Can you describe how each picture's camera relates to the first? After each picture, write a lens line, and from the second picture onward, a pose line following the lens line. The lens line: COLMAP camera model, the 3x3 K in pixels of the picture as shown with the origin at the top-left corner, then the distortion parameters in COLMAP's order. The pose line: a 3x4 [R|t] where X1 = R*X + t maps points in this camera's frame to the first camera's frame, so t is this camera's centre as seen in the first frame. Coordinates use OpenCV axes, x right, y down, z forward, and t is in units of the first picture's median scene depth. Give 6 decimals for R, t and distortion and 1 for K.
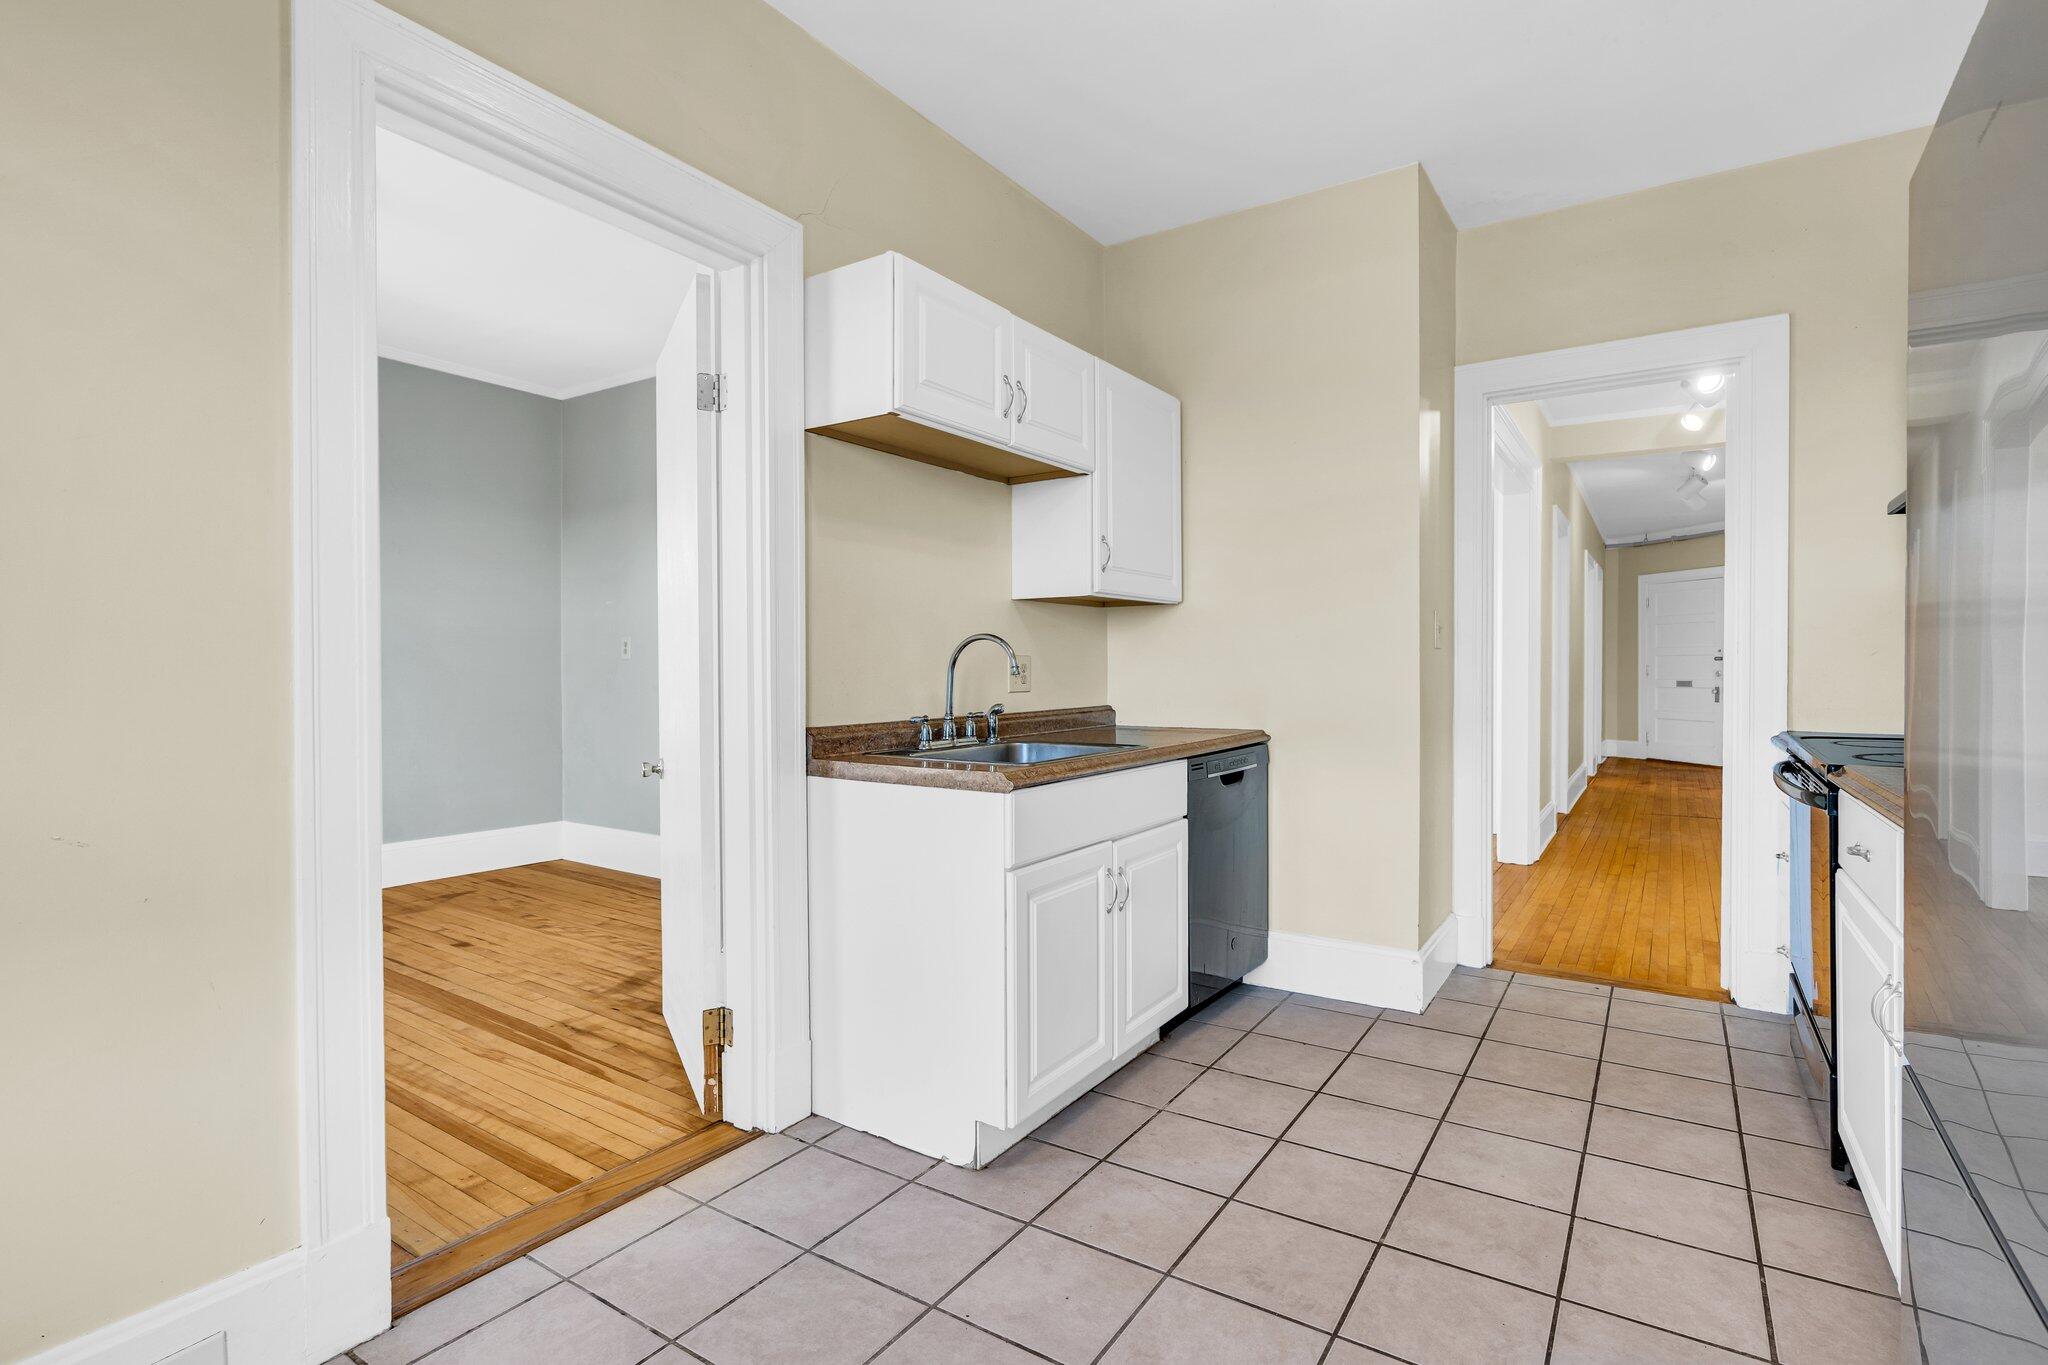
lens RADIAL K [[964.0, 0, 1074.8], [0, 964.0, 684.2], [0, 0, 1]] dist [-0.000555, 0.000171]
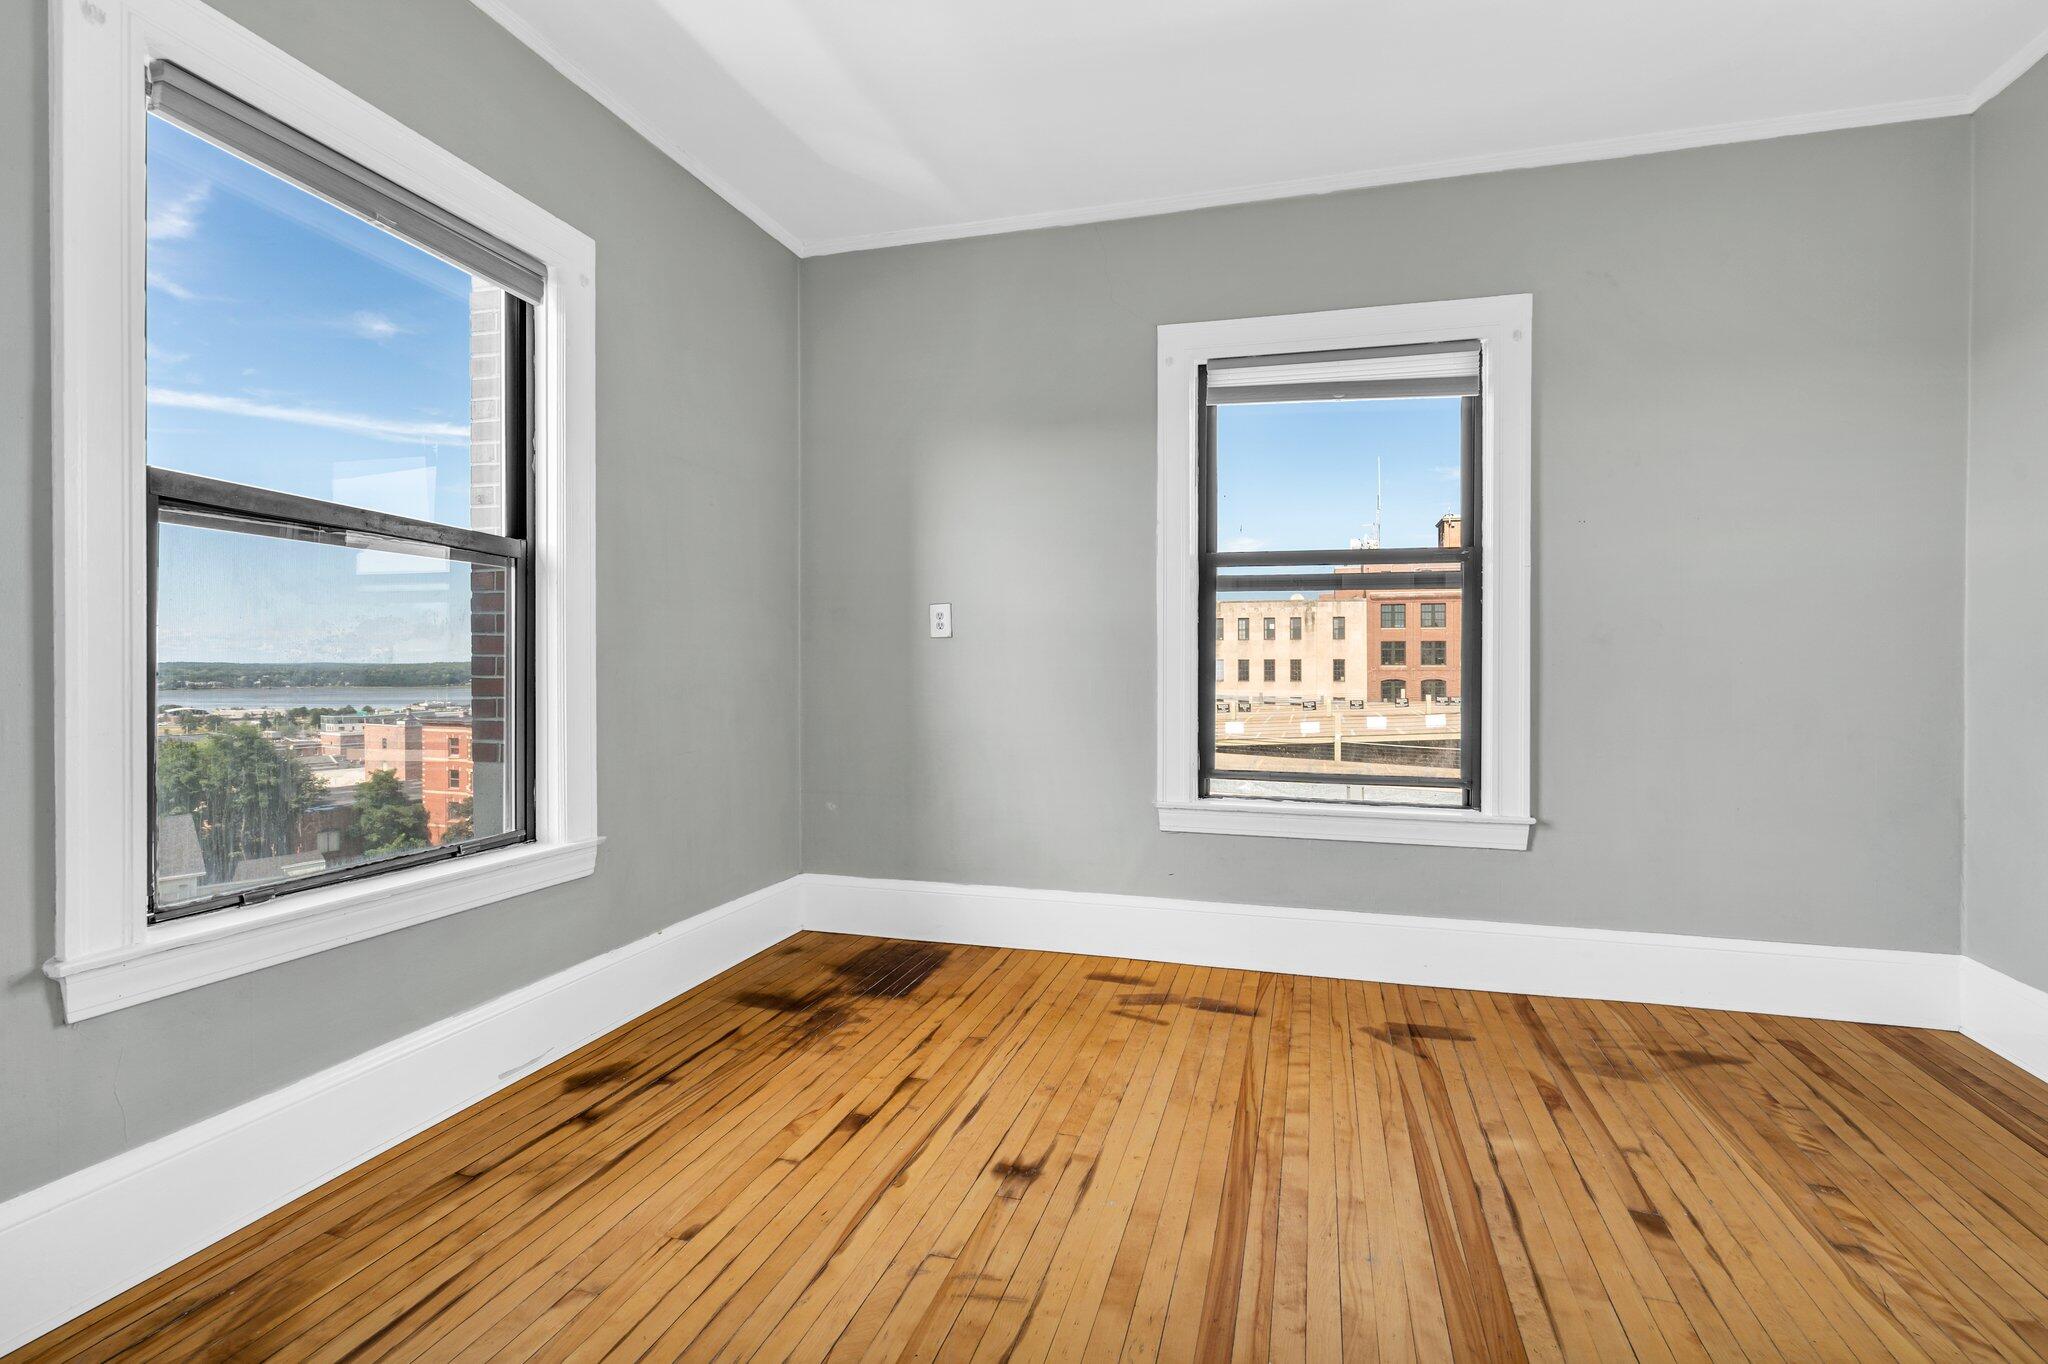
lens RADIAL K [[1000.9, 0, 995.8], [0, 1000.9, 672.7], [0, 0, 1]] dist [-0.001781, 0.001810]
pose [[0.271484, 0.015466, -0.962319, -0.266294], [-0.019082, 0.999761, 0.010685, -0.001969], [0.962254, 0.015462, 0.271715, 0.584498]]
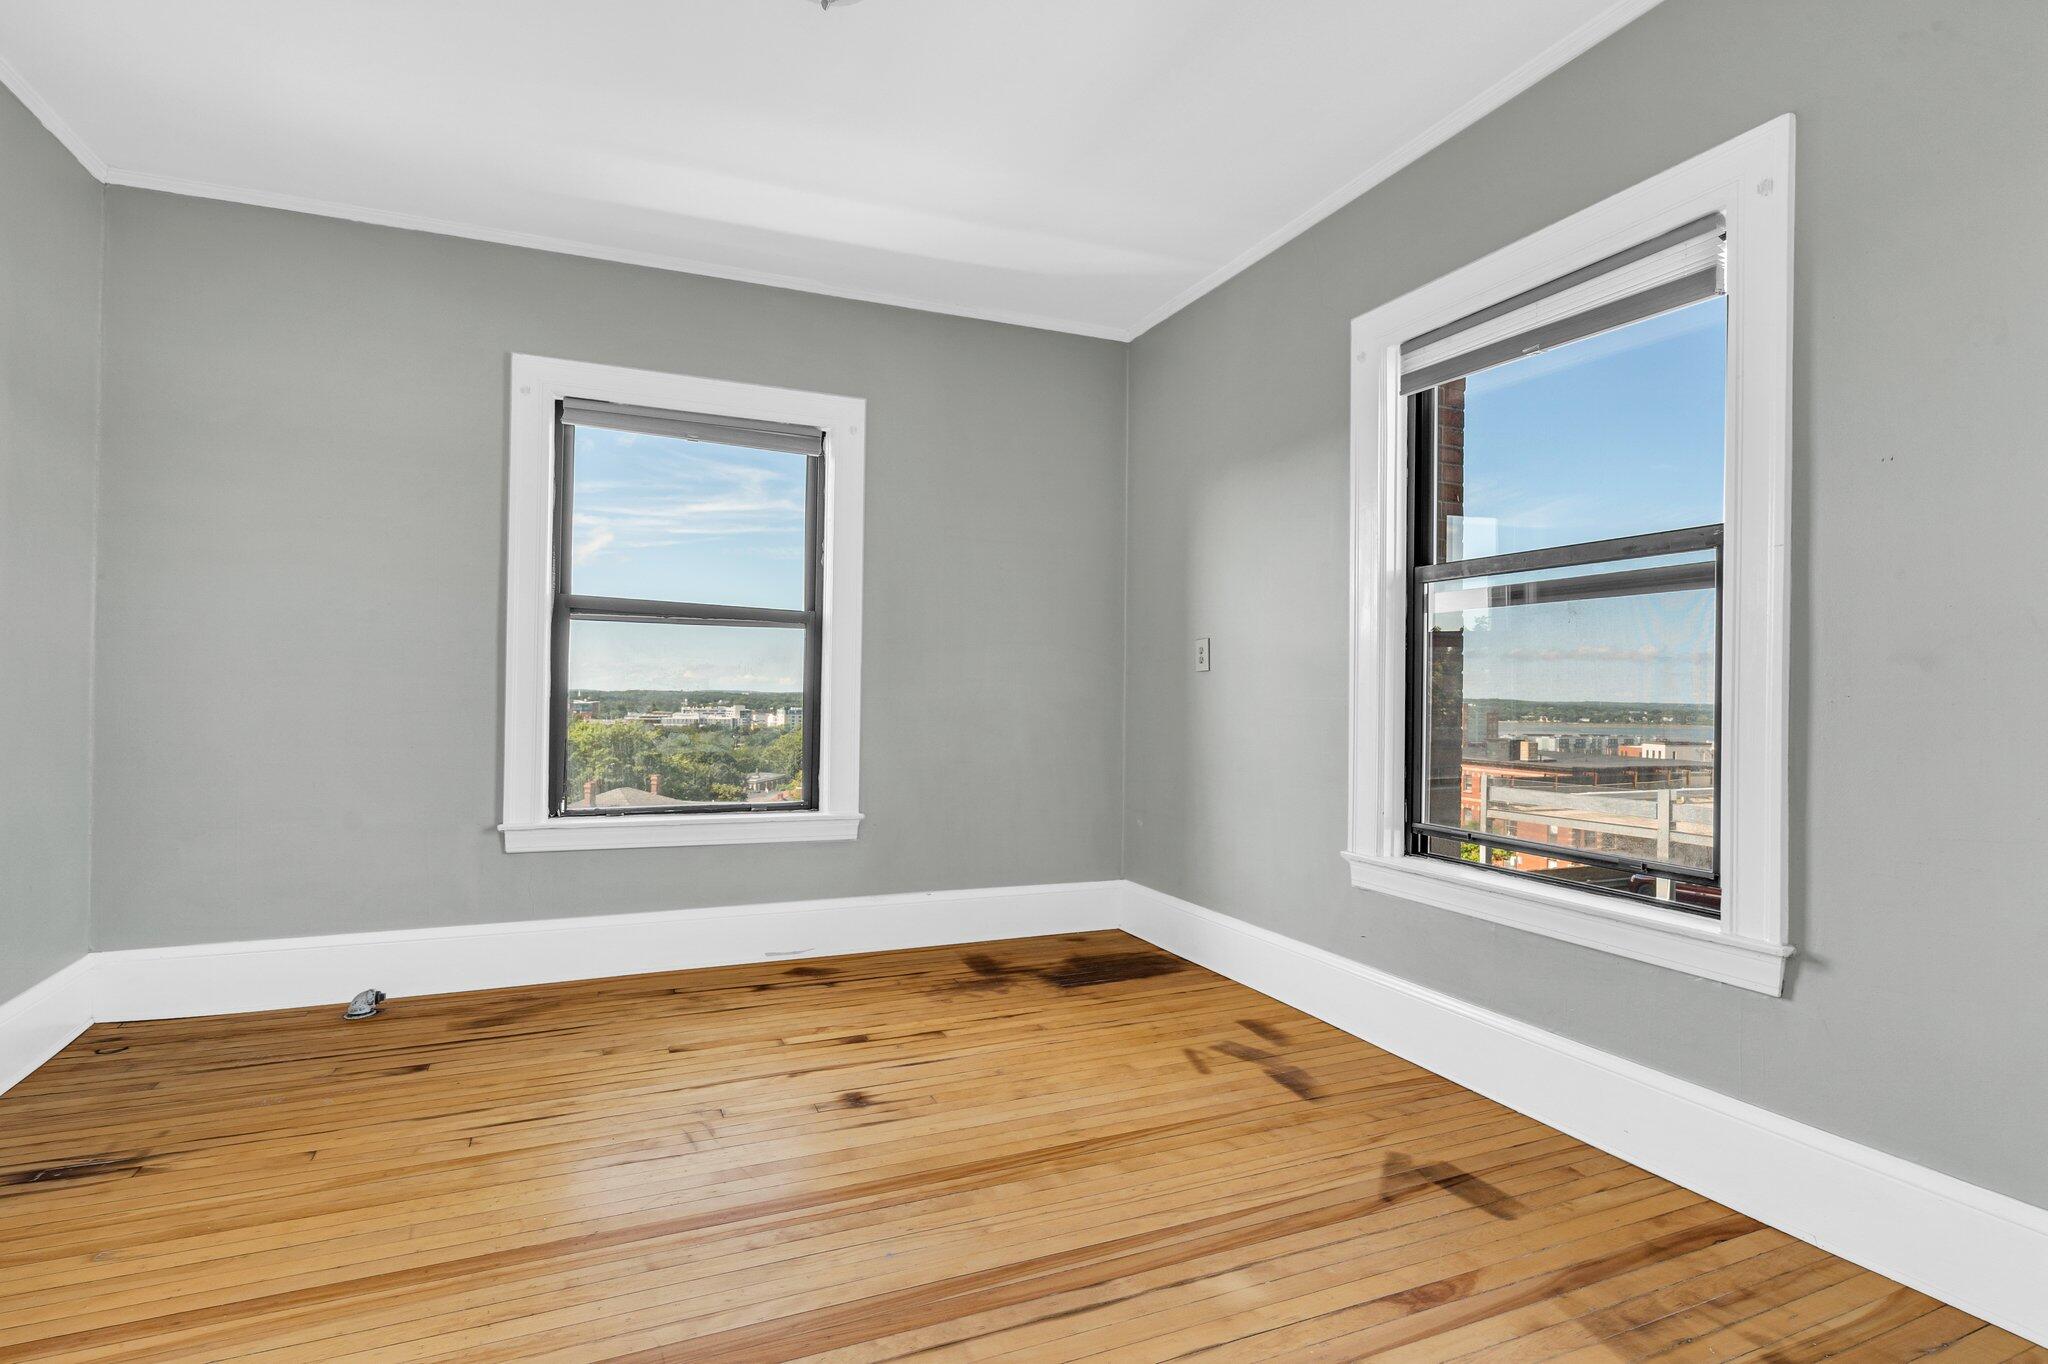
lens RADIAL K [[960.2, 0, 1019.5], [0, 960.2, 684.4], [0, 0, 1]] dist [0.000765, 0.000930]
pose [[-0.562127, -0.010222, -0.826988, -0.309155], [-0.021387, 0.999769, 0.002180, -0.009378], [0.826775, 0.018912, -0.562215, 1.234034]]
